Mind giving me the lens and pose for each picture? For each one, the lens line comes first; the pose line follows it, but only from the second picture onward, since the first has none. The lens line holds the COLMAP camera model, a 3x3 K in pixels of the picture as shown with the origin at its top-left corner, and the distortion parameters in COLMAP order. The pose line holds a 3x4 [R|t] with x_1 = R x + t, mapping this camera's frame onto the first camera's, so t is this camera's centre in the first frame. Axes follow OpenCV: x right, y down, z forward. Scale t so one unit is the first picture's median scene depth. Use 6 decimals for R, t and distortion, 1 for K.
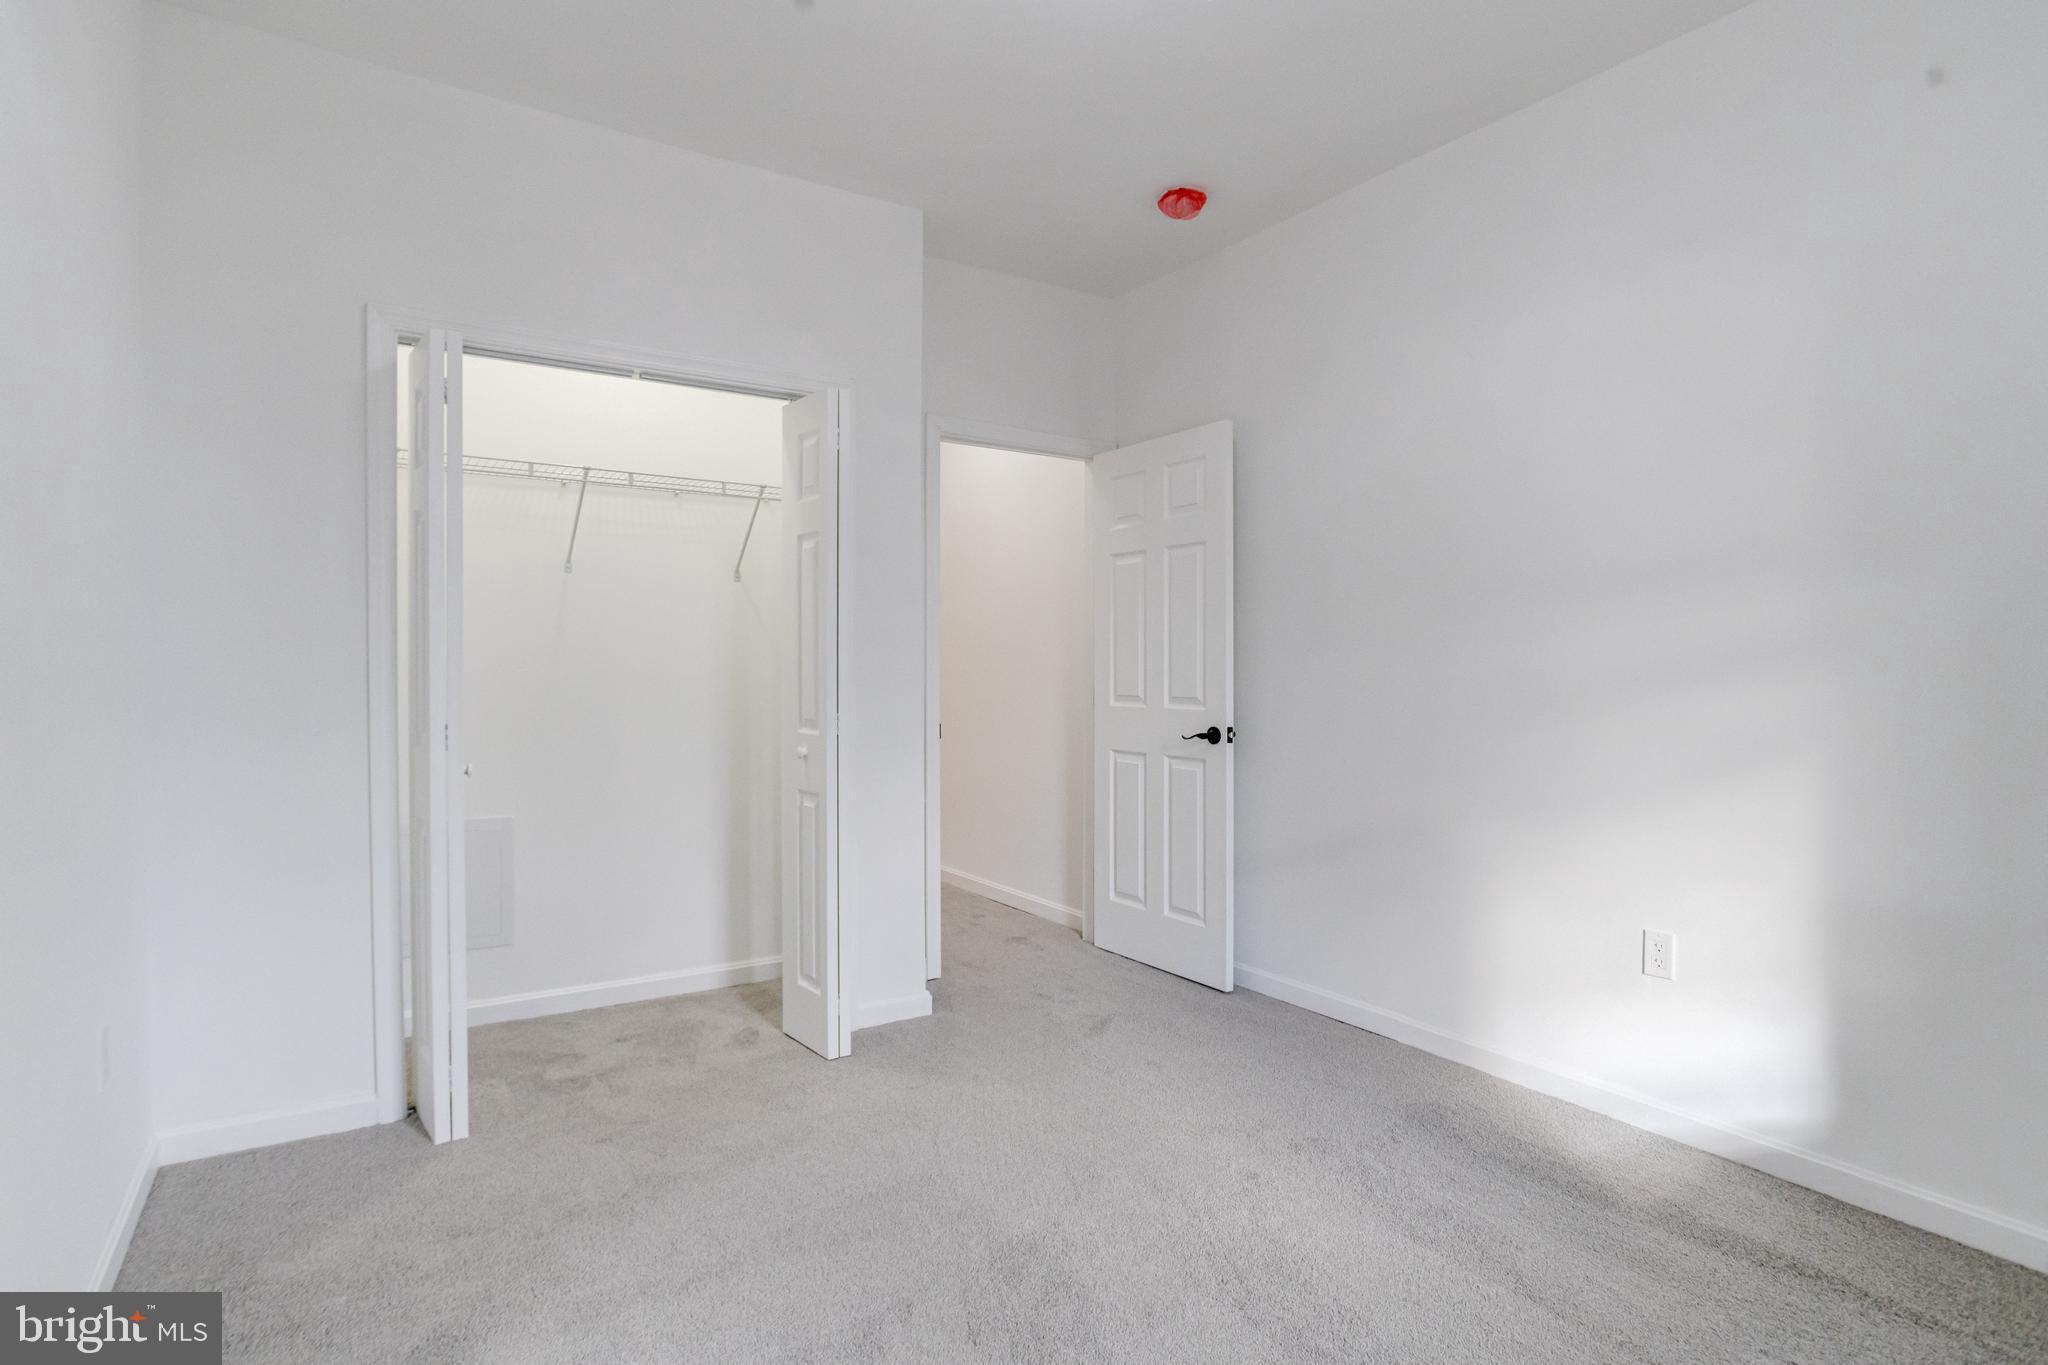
lens RADIAL K [[1028.2, 0, 1026.4], [0, 1028.2, 676.8], [0, 0, 1]] dist [-0.047467, 0.014541]
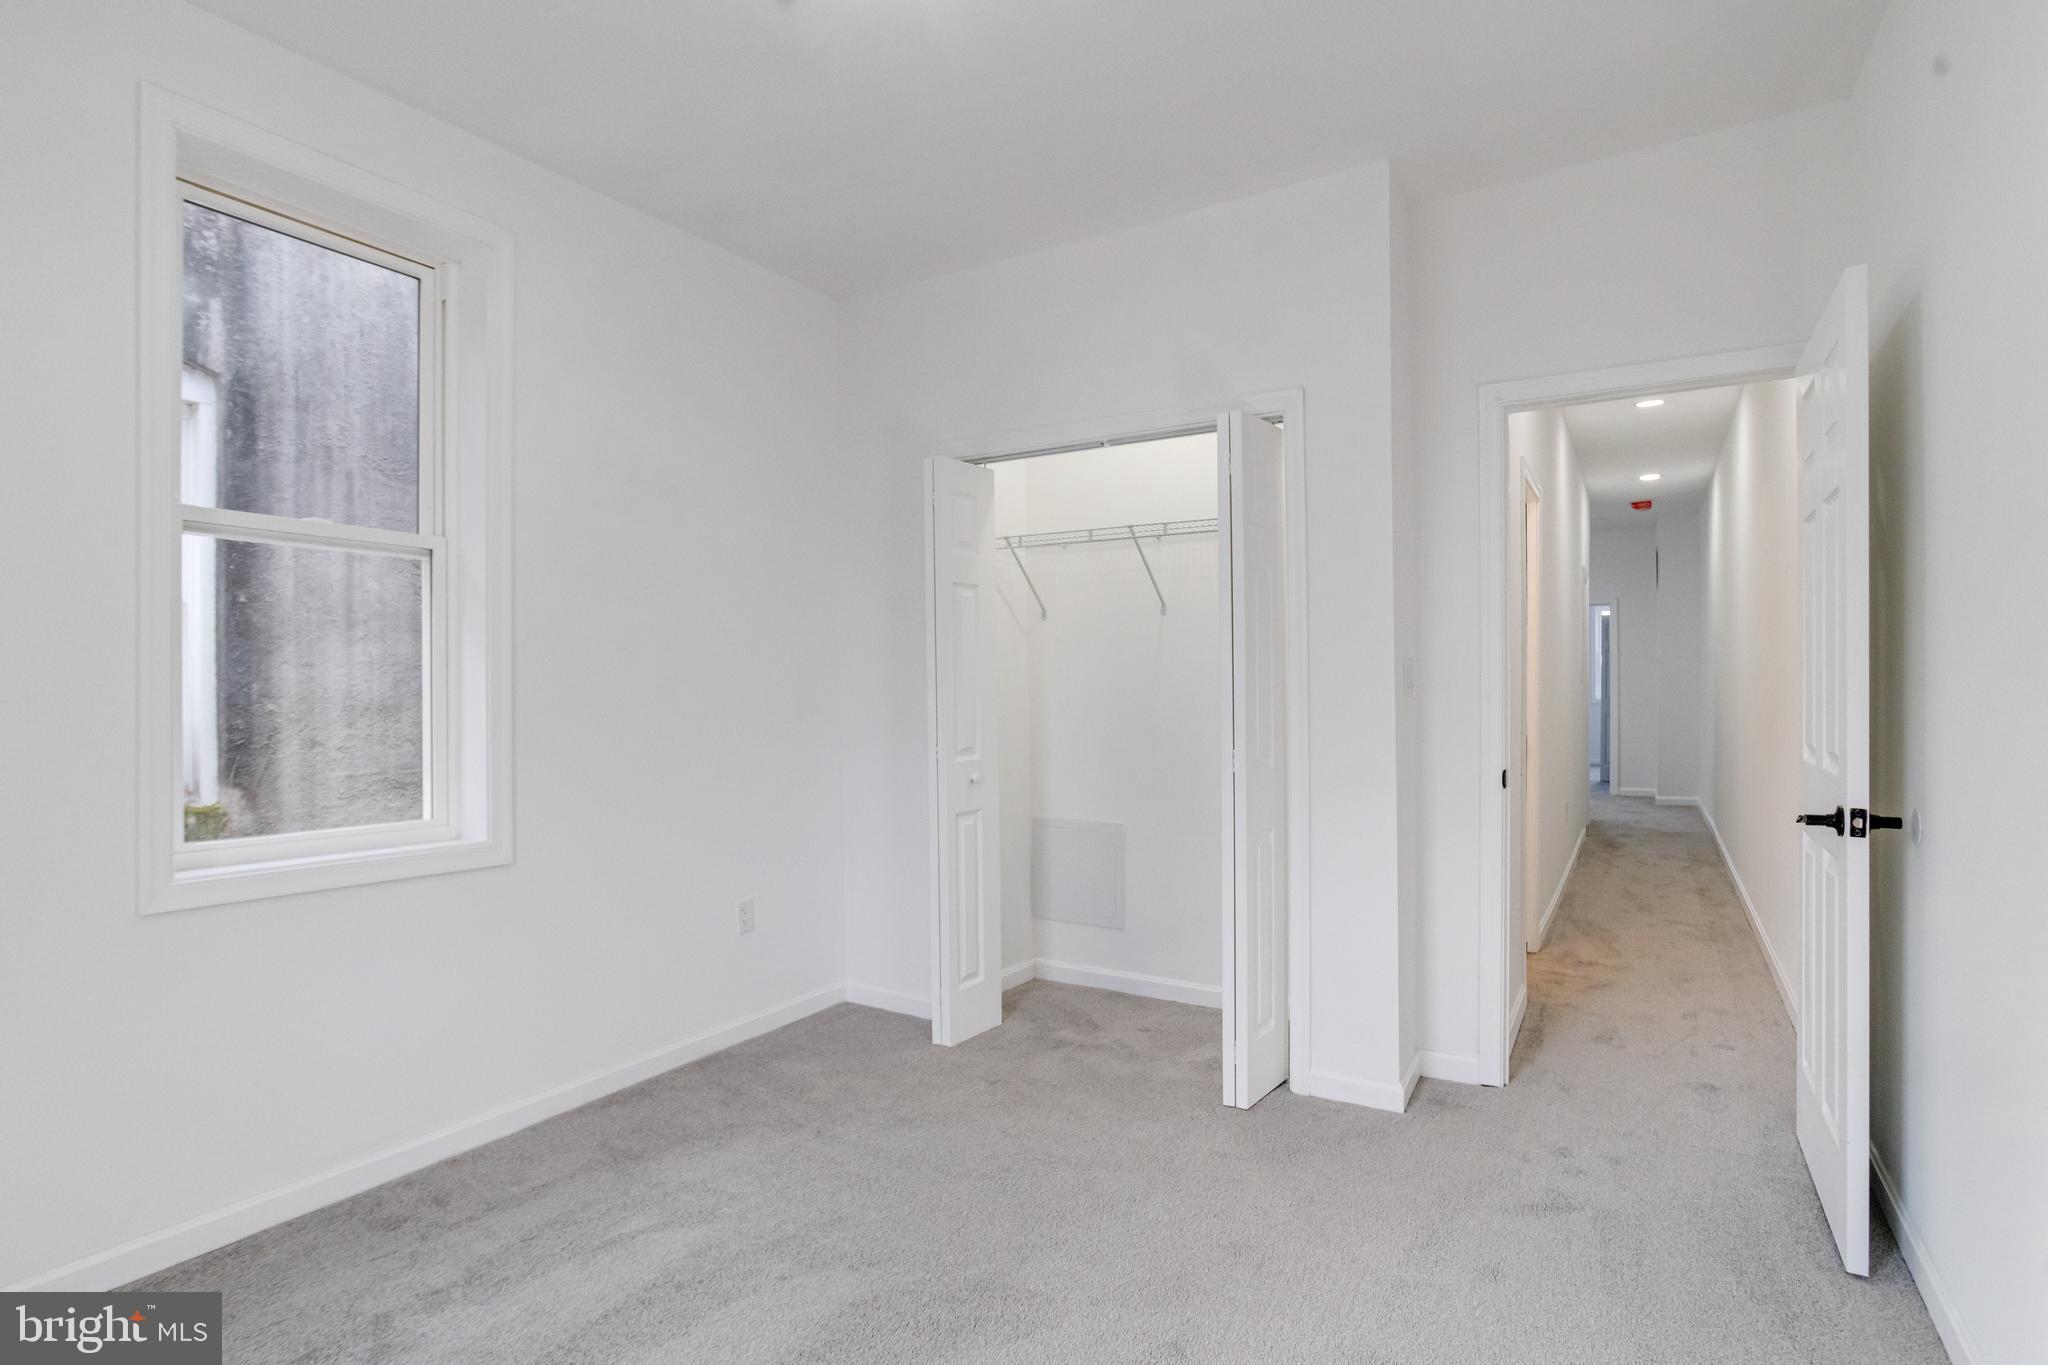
lens RADIAL K [[1028.2, 0, 1028.0], [0, 1028.2, 682.4], [0, 0, 1]] dist [-0.047467, 0.014541]
pose [[0.445458, -0.006956, -0.895276, 0.581041], [-0.017135, 0.999720, -0.016293, -0.005422], [0.895139, 0.022598, 0.445214, 0.389924]]
